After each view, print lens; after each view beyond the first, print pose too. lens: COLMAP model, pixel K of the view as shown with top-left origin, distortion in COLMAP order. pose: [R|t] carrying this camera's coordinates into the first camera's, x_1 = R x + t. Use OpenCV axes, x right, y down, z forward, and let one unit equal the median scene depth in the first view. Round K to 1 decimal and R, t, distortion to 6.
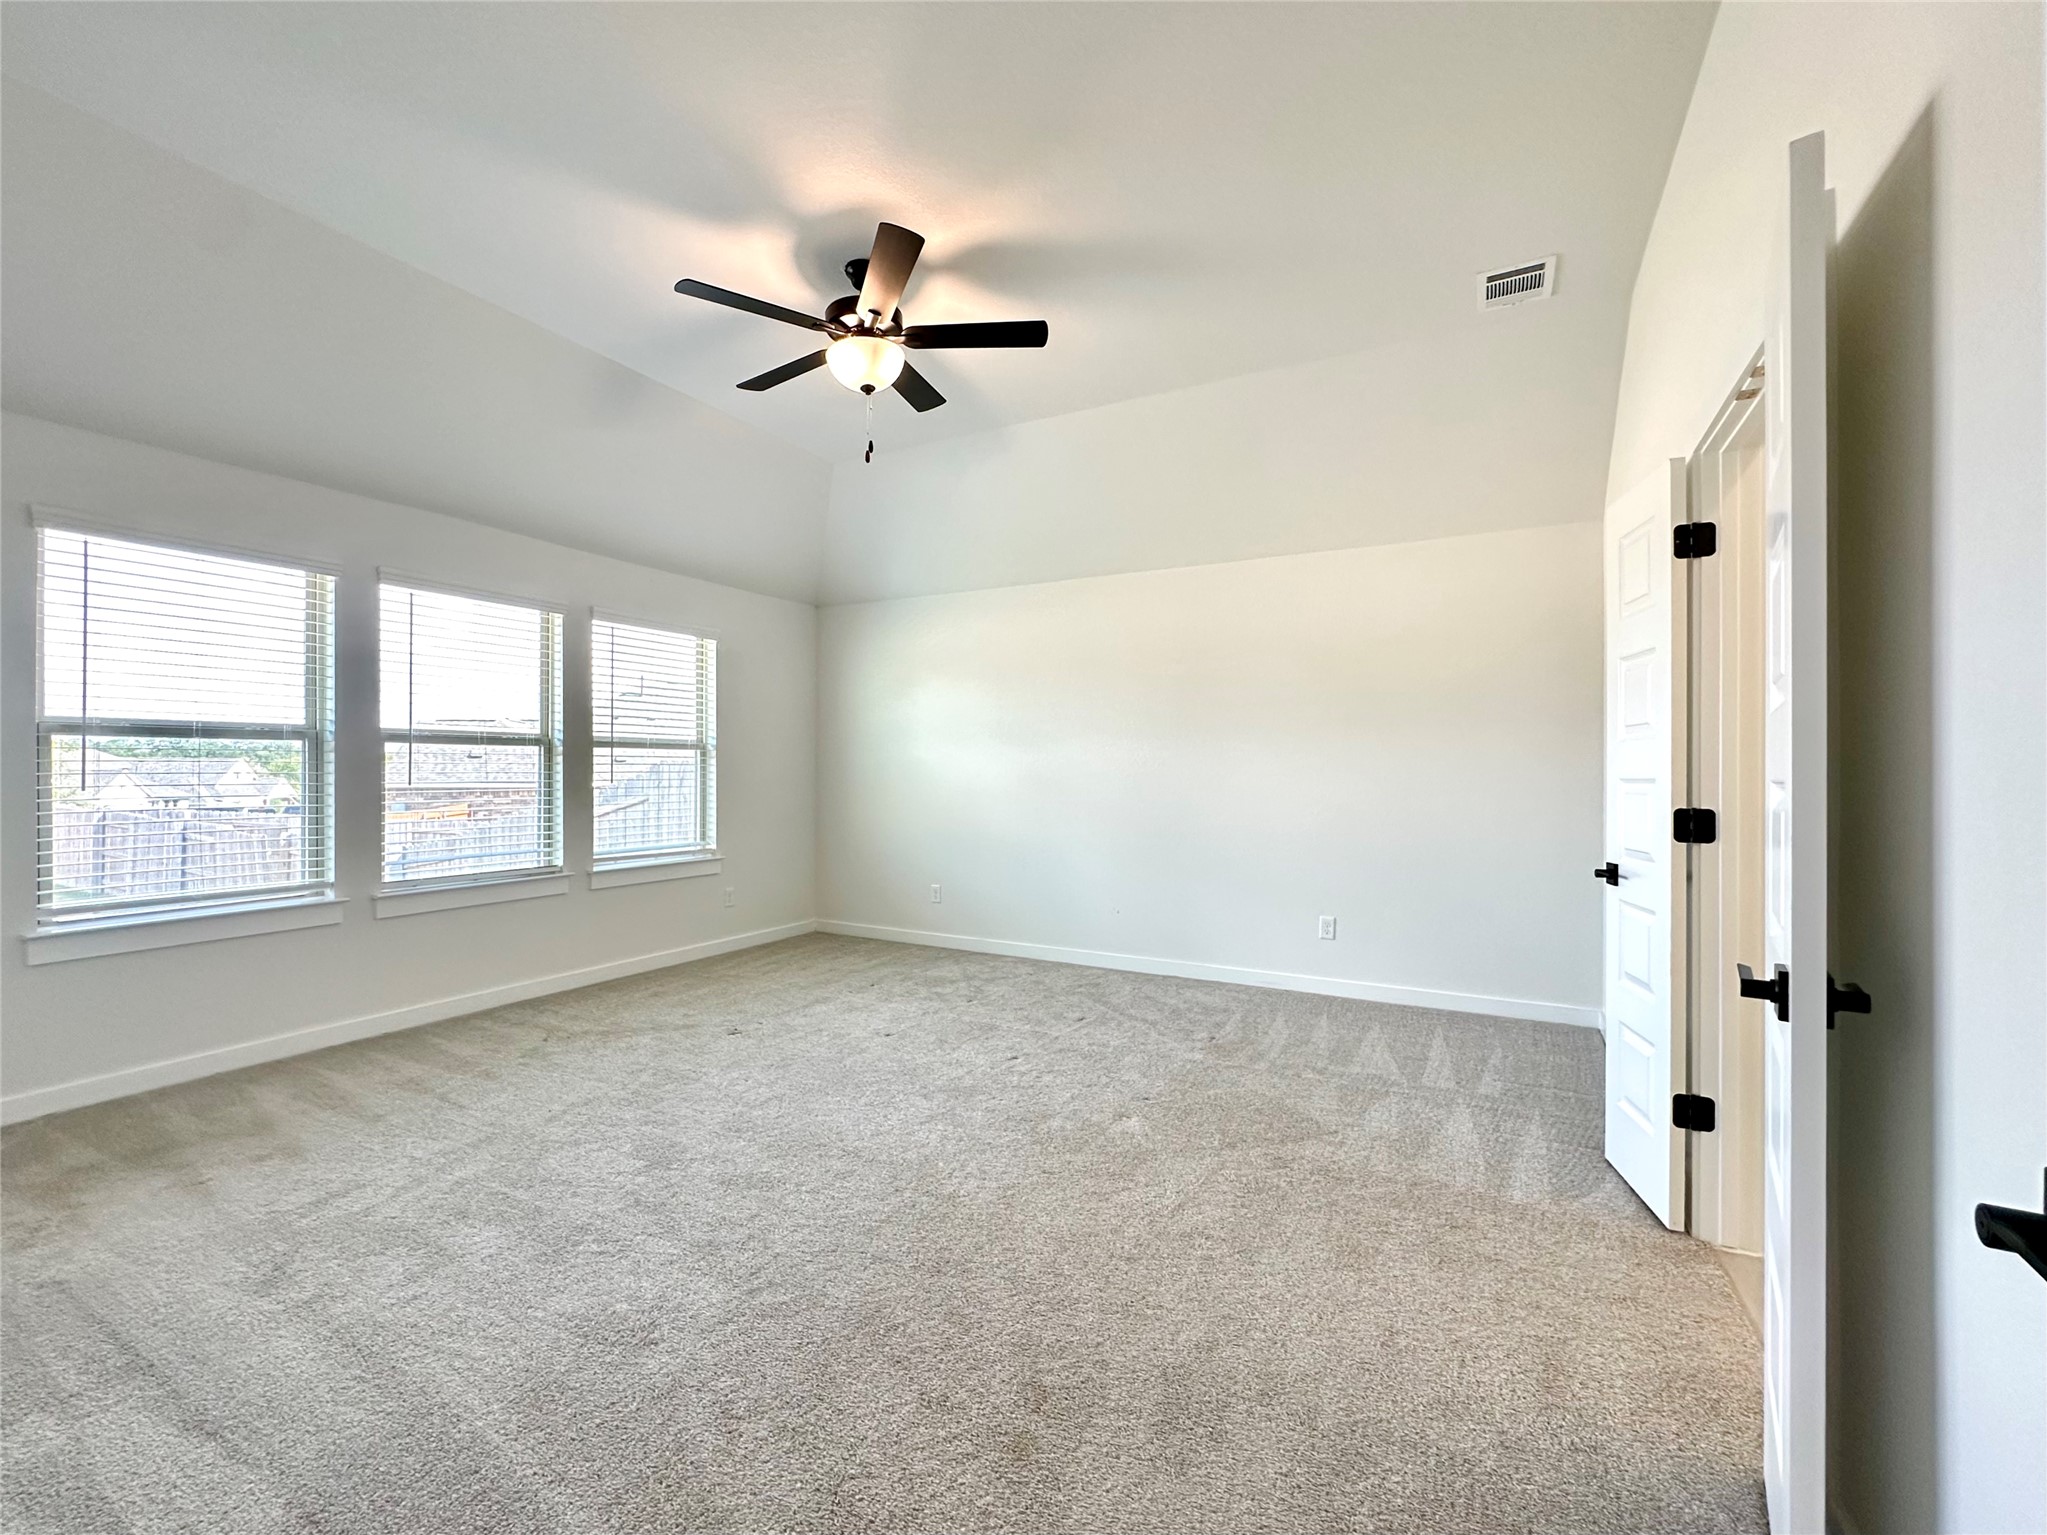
lens RADIAL K [[902.5, 0, 1017.9], [0, 902.5, 768.2], [0, 0, 1]] dist [-0.001538, 0.001058]
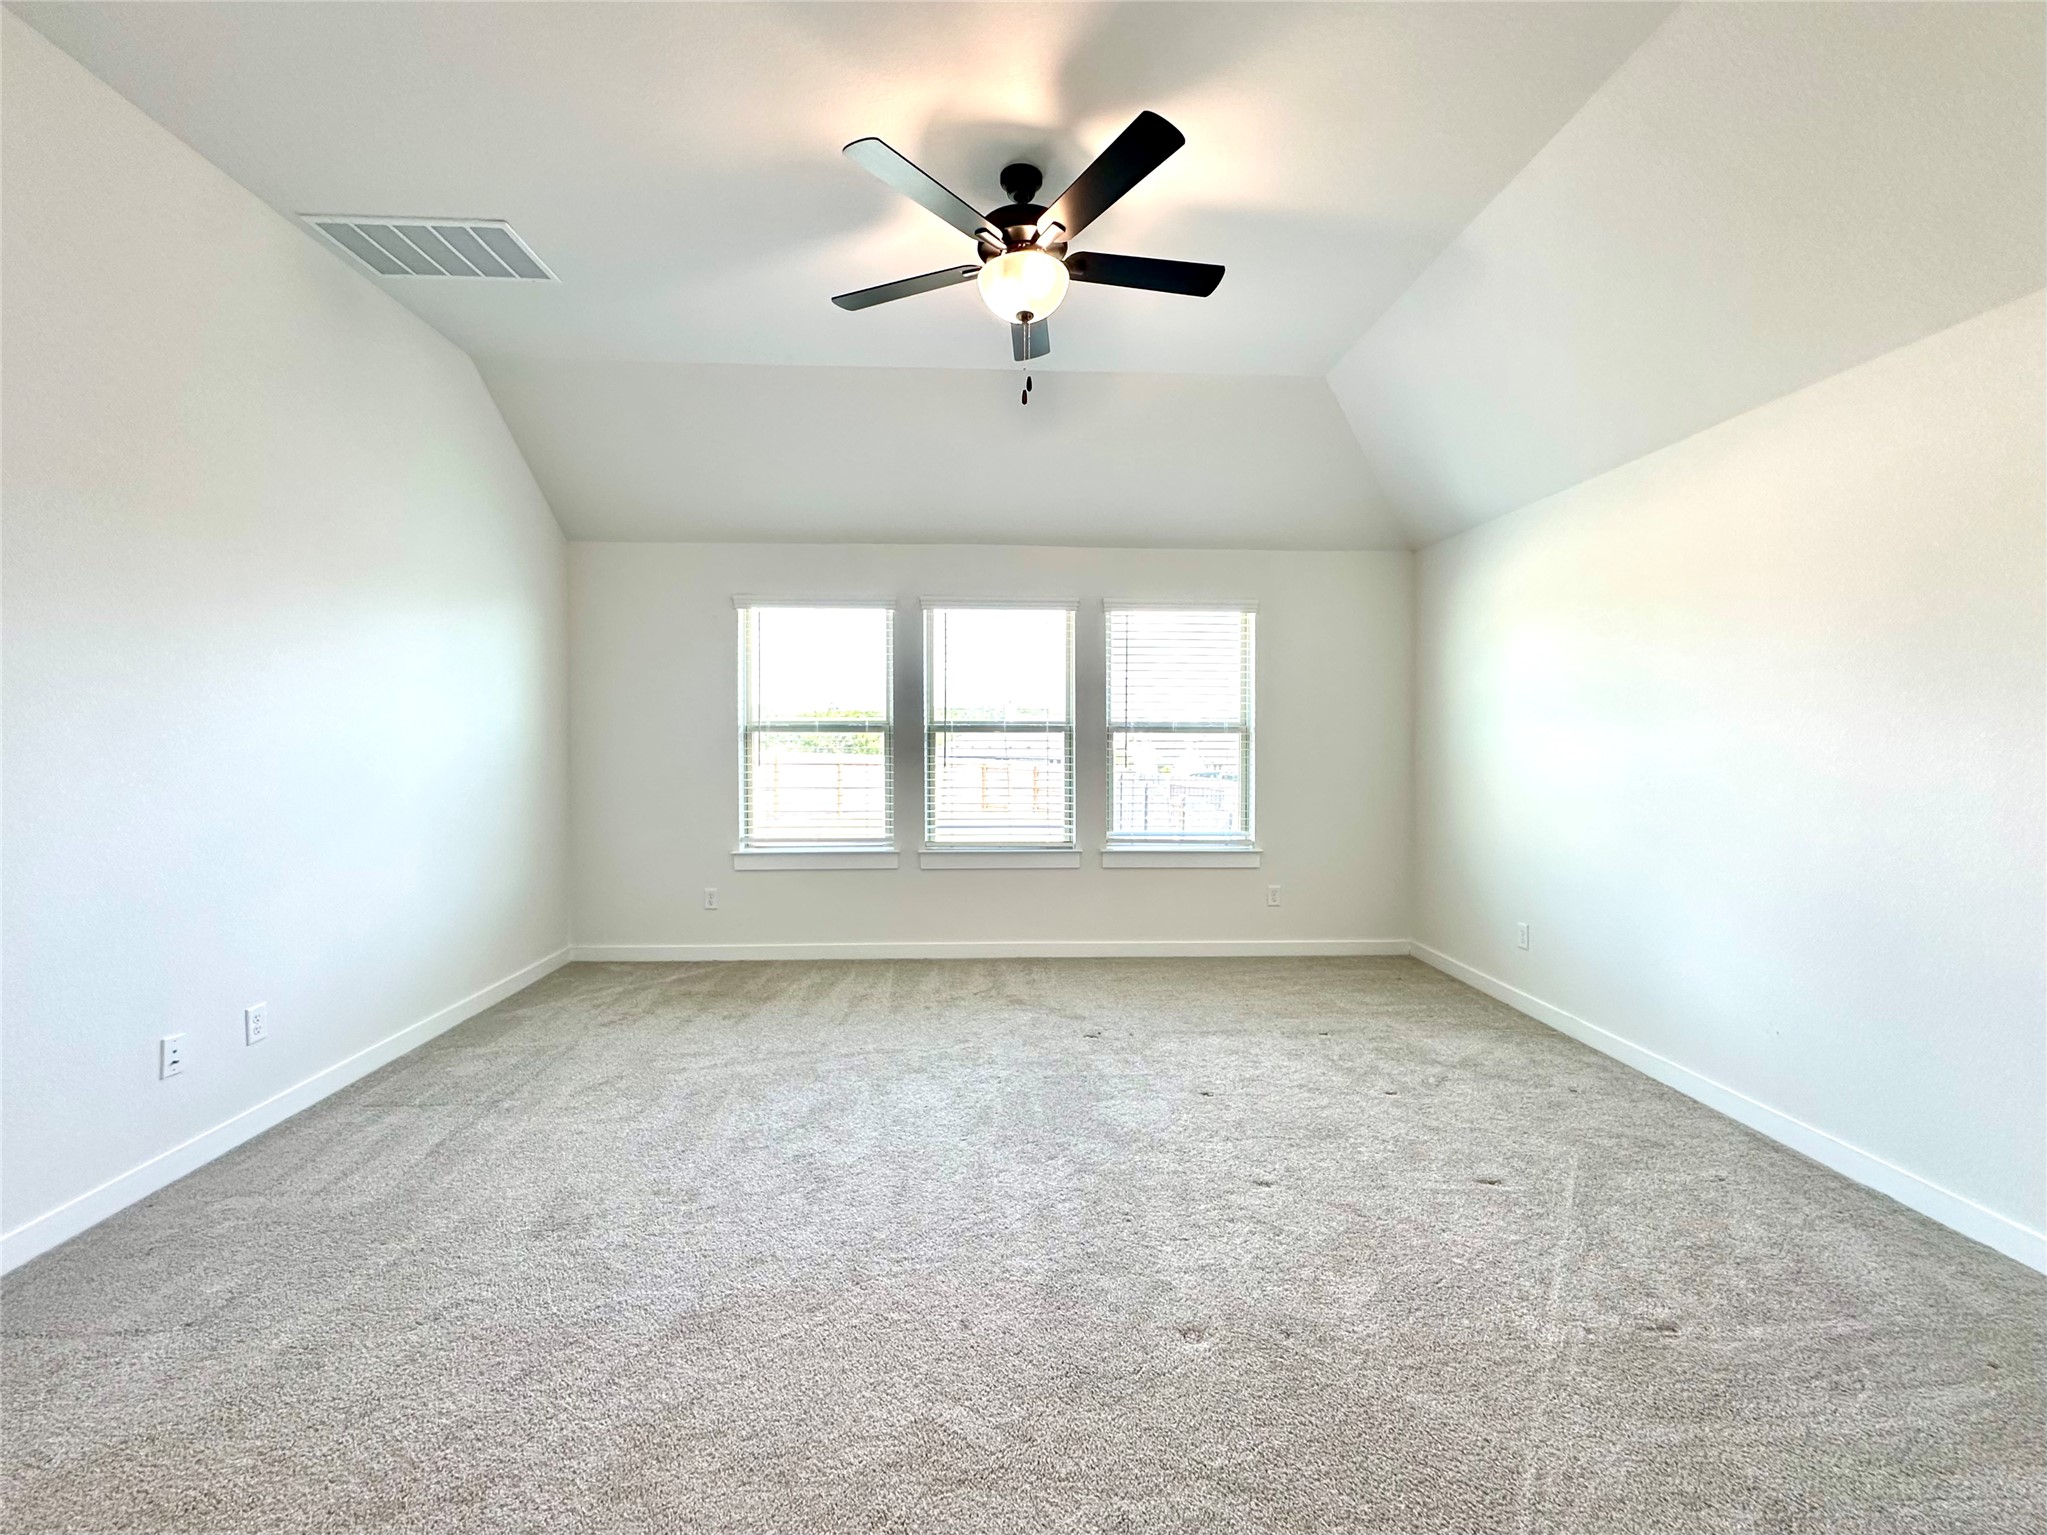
lens RADIAL K [[902.5, 0, 1020.0], [0, 902.5, 756.5], [0, 0, 1]] dist [-0.001538, 0.001058]
pose [[0.496192, 0.016447, -0.868057, 0.409070], [-0.000327, 0.999824, 0.018757, -0.016191], [0.868213, -0.009024, 0.496110, 0.406624]]
